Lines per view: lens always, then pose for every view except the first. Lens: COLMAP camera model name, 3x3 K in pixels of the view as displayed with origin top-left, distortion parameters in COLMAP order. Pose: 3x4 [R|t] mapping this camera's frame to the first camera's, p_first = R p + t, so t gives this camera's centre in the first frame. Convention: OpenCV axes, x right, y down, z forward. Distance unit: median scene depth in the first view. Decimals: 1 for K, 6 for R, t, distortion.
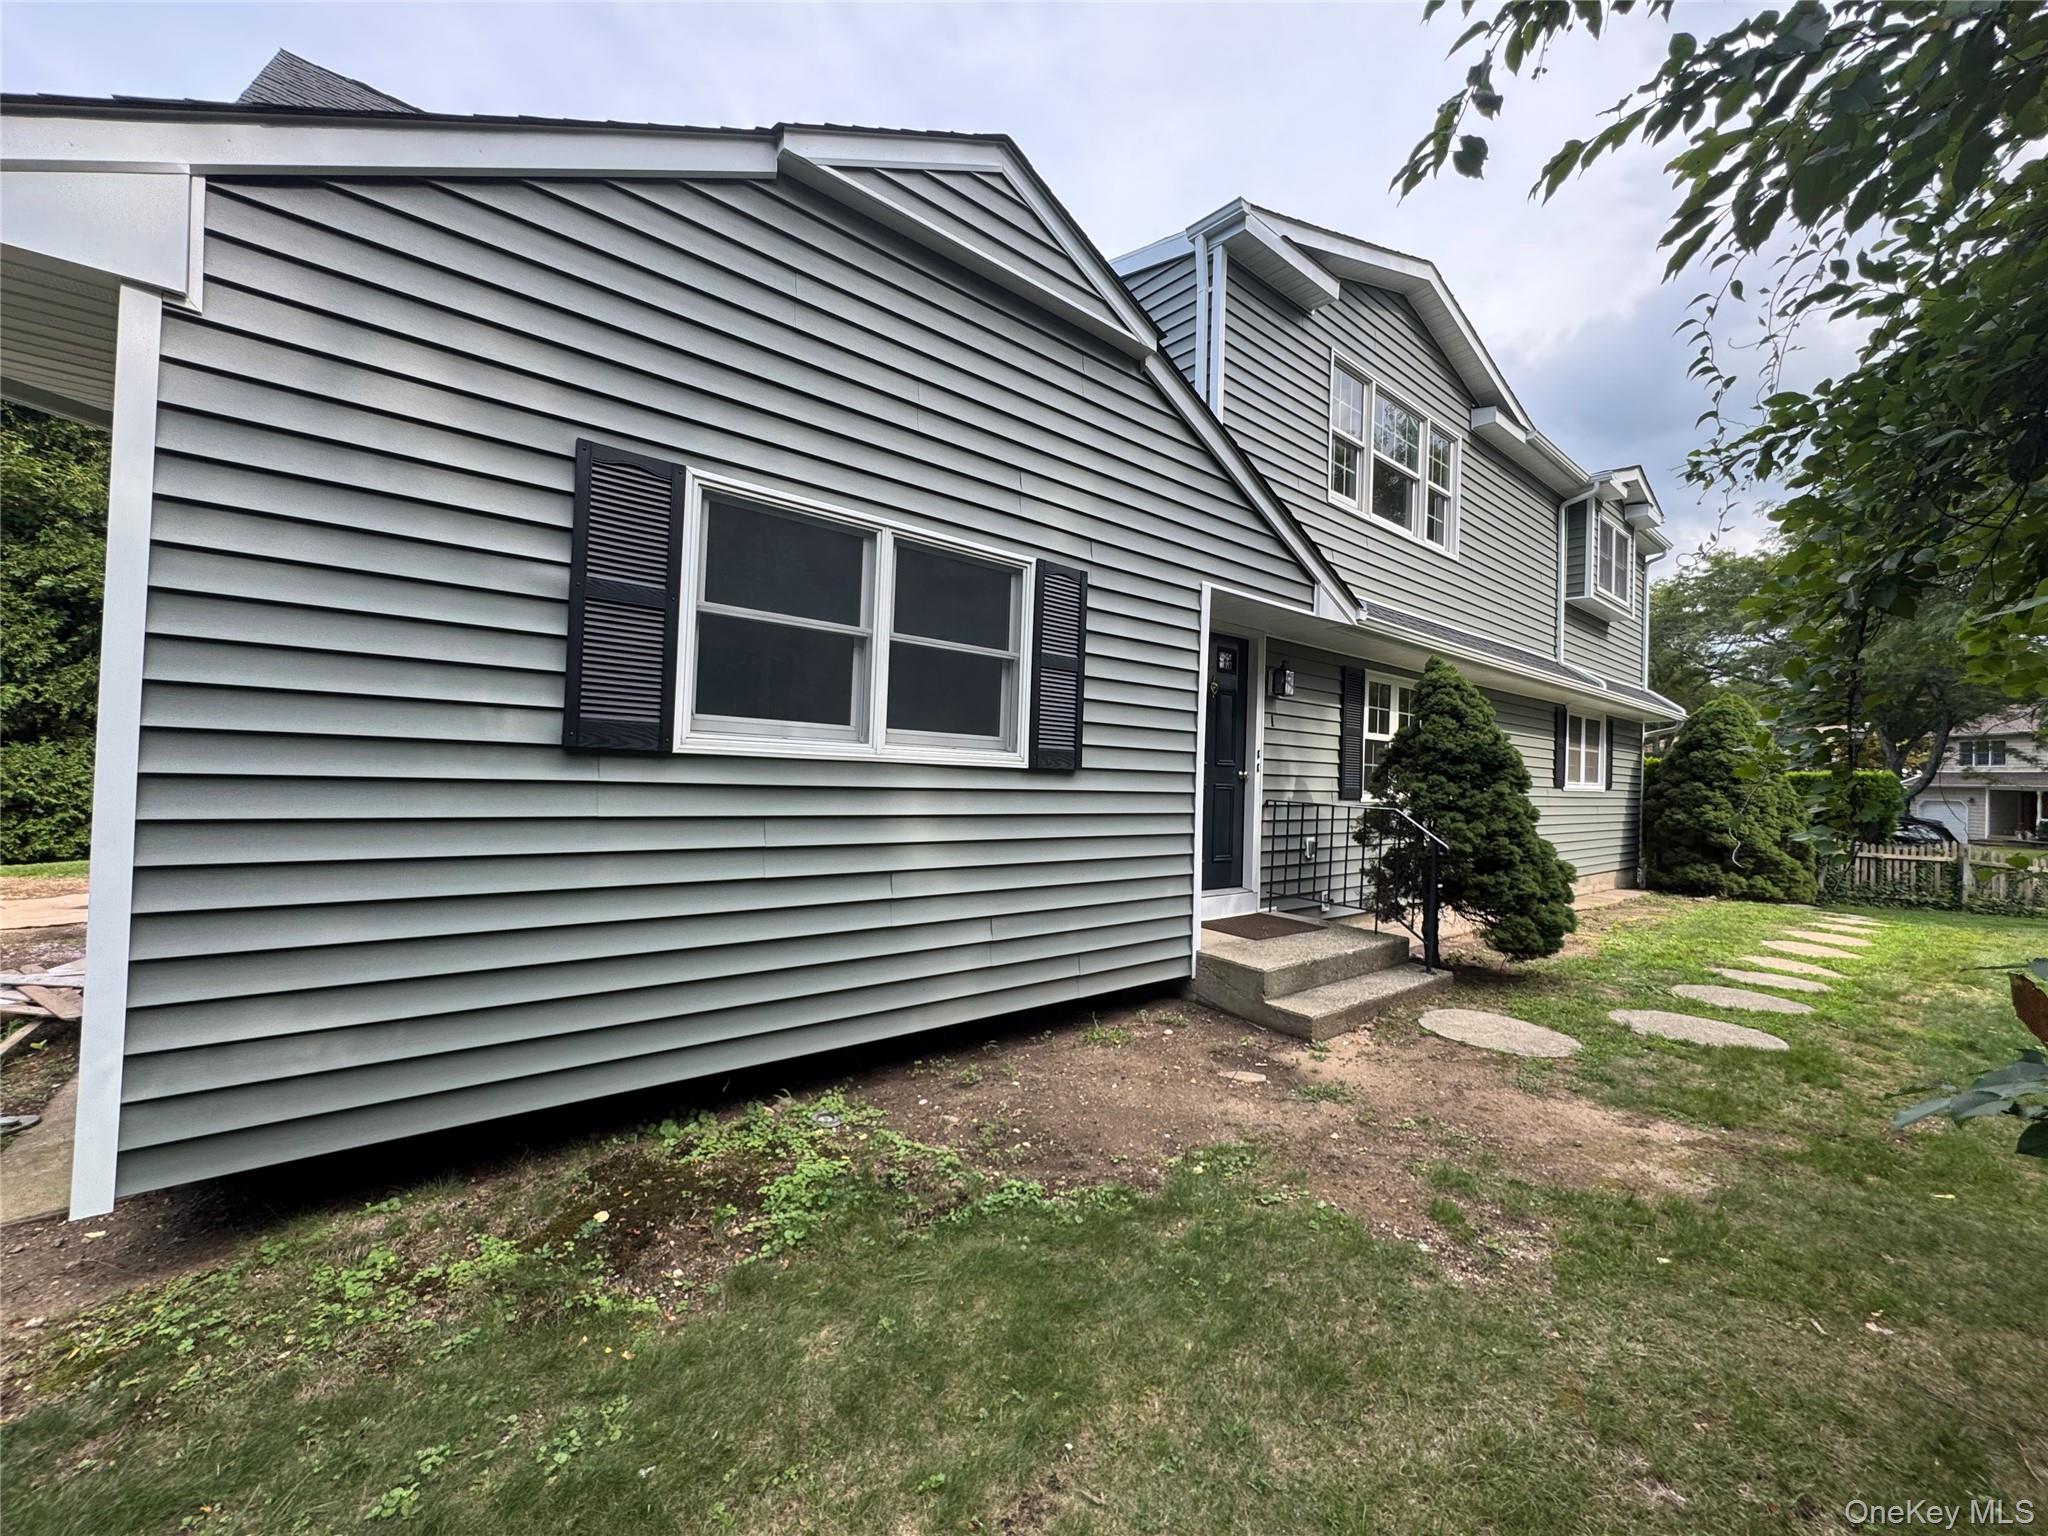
lens RADIAL K [[821.1, 0, 1023.7], [0, 821.1, 764.2], [0, 0, 1]] dist [-0.005345, 0.000981]
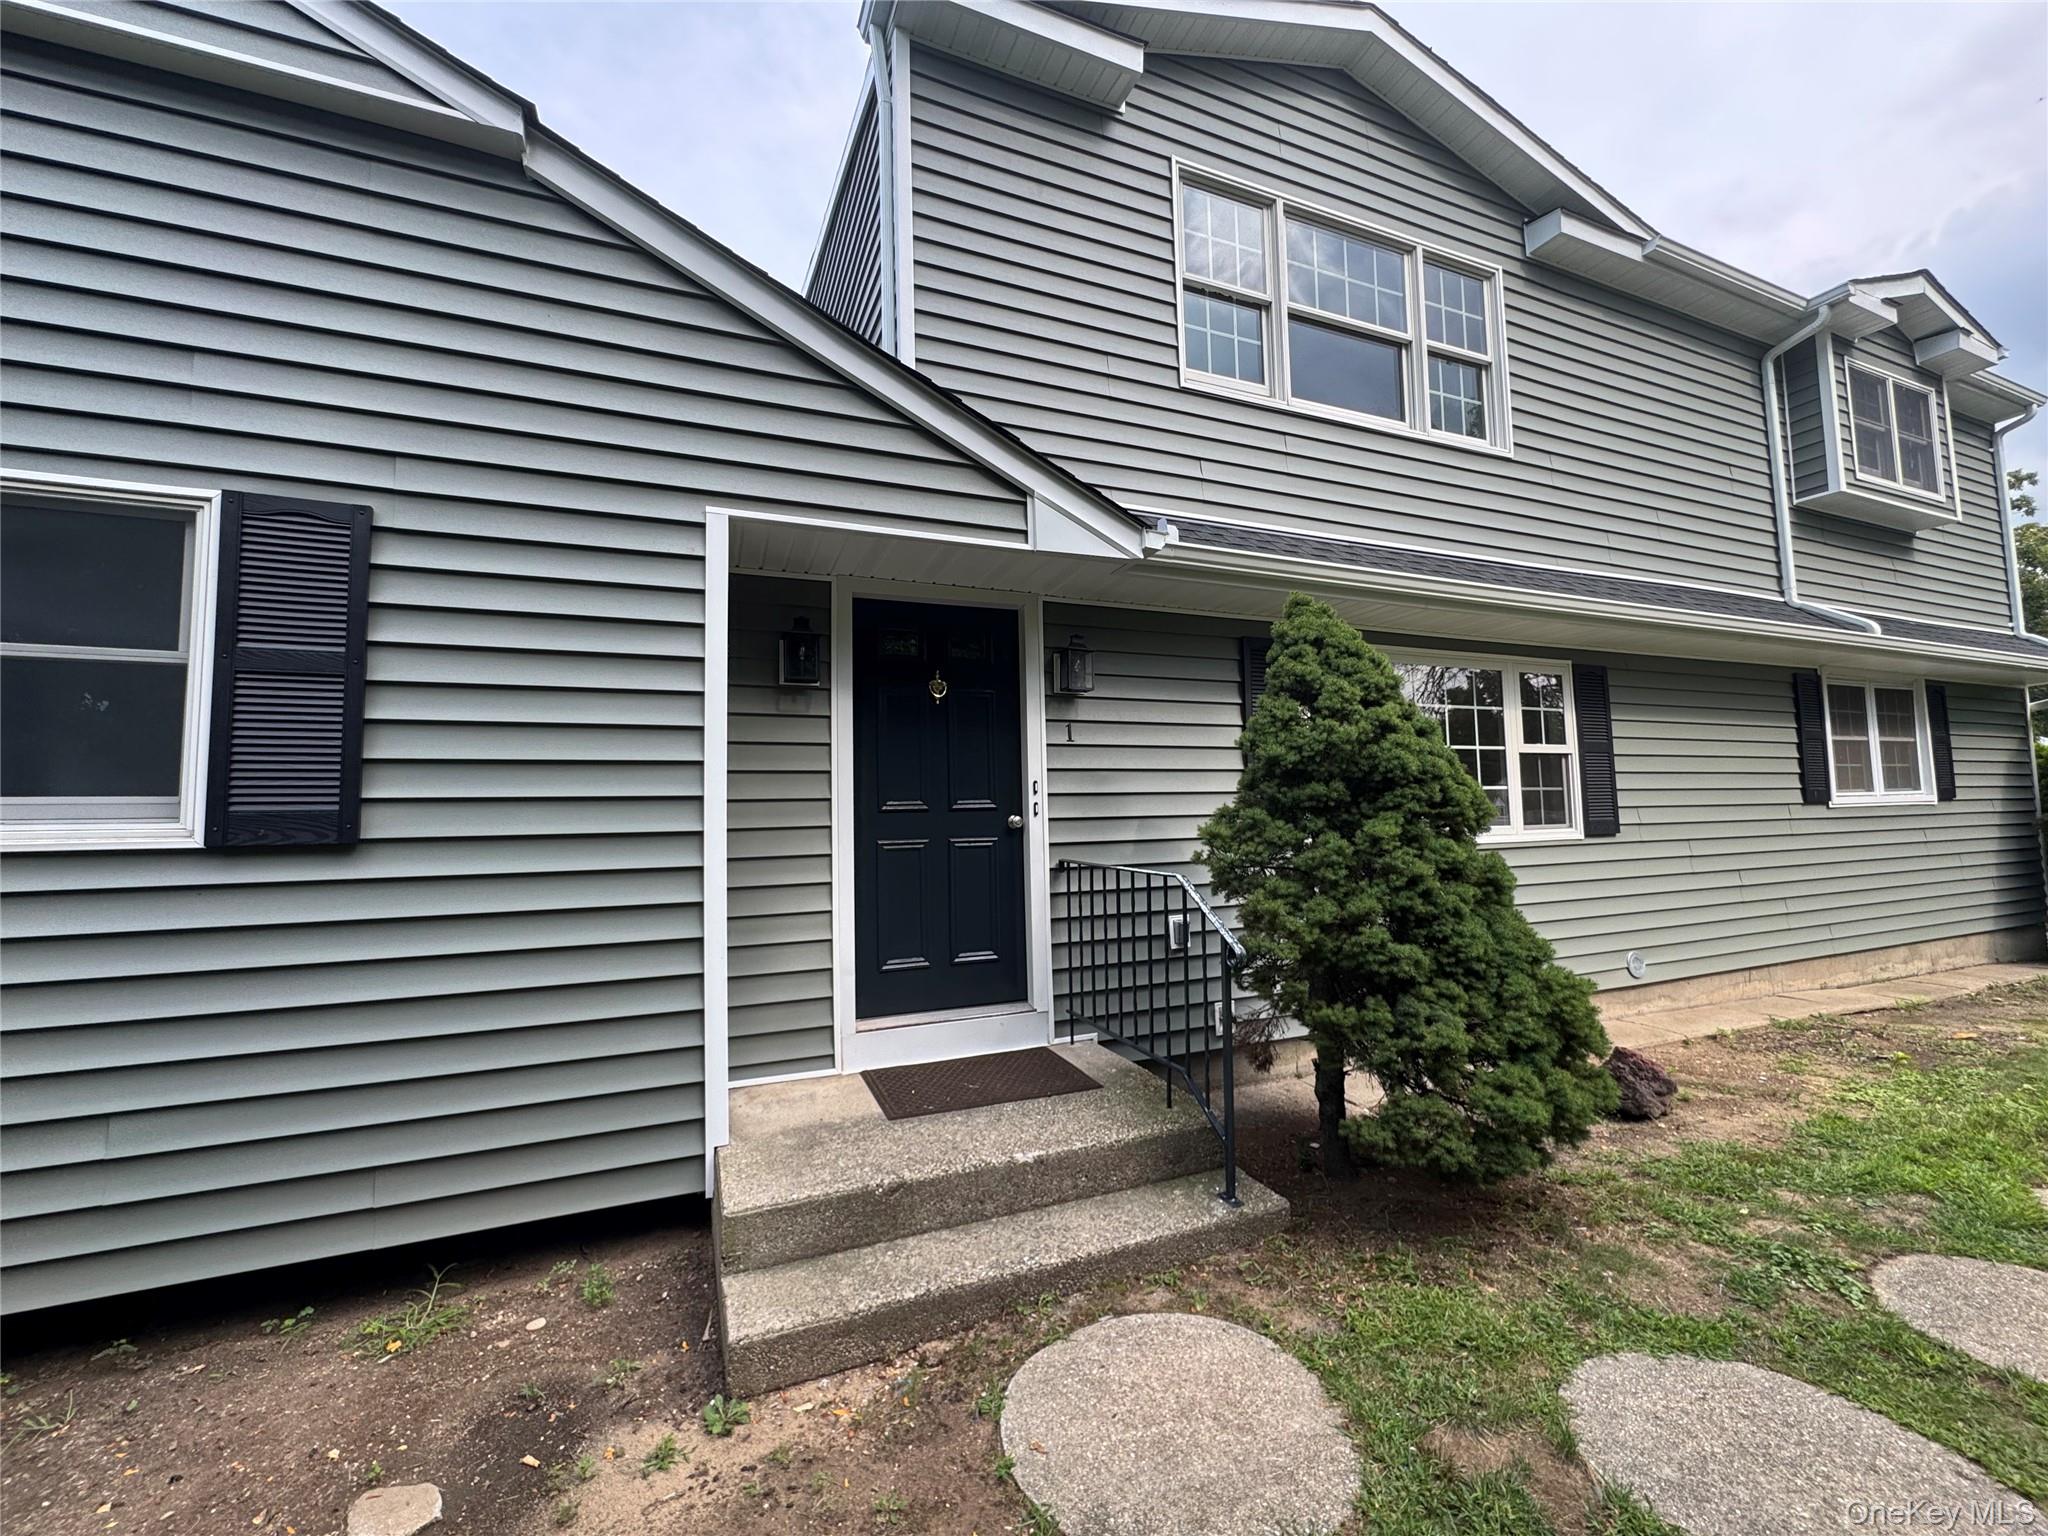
lens RADIAL K [[821.1, 0, 1025.2], [0, 821.1, 764.0], [0, 0, 1]] dist [-0.005345, 0.000981]
pose [[0.951311, -0.072827, -0.299506, 0.432788], [0.055931, 0.996342, -0.064615, 0.009162], [0.303116, 0.044717, 0.951904, 0.371578]]
